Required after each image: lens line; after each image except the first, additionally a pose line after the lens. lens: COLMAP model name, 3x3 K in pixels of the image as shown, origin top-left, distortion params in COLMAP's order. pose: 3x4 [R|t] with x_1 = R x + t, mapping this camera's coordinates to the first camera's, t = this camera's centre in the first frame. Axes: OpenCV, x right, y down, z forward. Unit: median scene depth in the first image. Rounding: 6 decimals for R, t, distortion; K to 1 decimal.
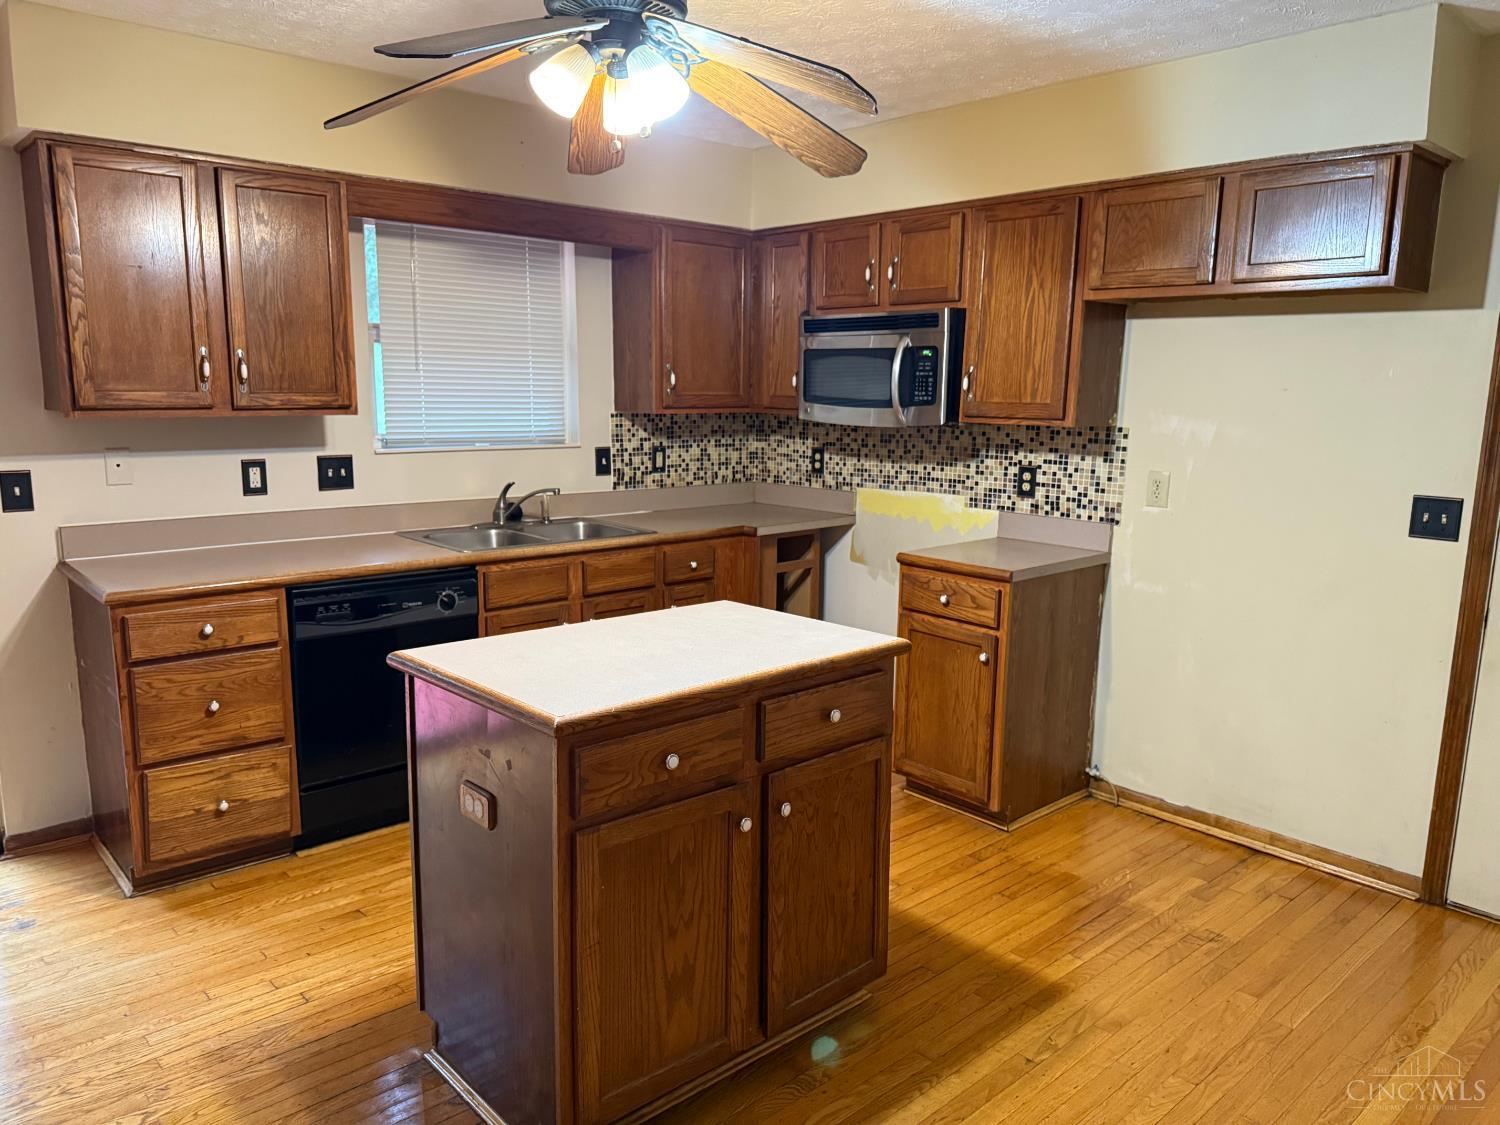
lens RADIAL K [[1060.0, 0, 750.2], [0, 1060.0, 567.0], [0, 0, 1]] dist [-0.000350, -0.003538]
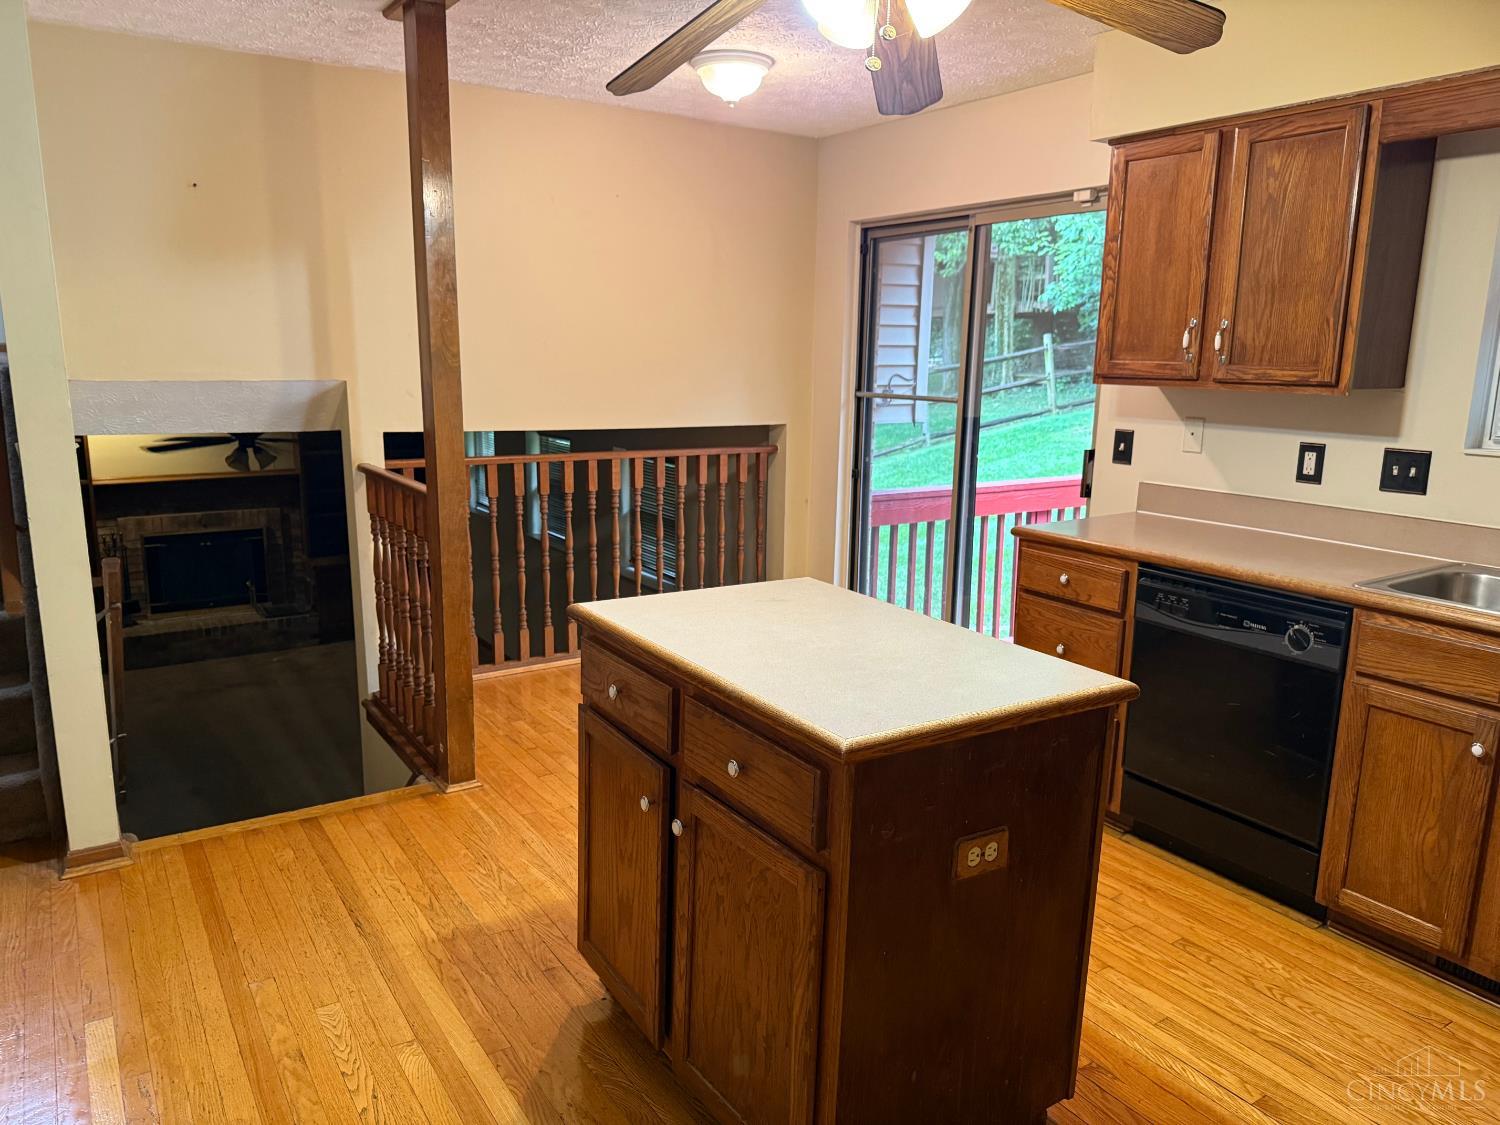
lens RADIAL K [[1060.0, 0, 750.1], [0, 1060.0, 560.6], [0, 0, 1]] dist [-0.000350, -0.003538]
pose [[-0.160185, 0.176076, -0.971256, 0.517500], [-0.188431, 0.960412, 0.205187, -0.105758], [0.968935, 0.215883, -0.120666, 0.705917]]
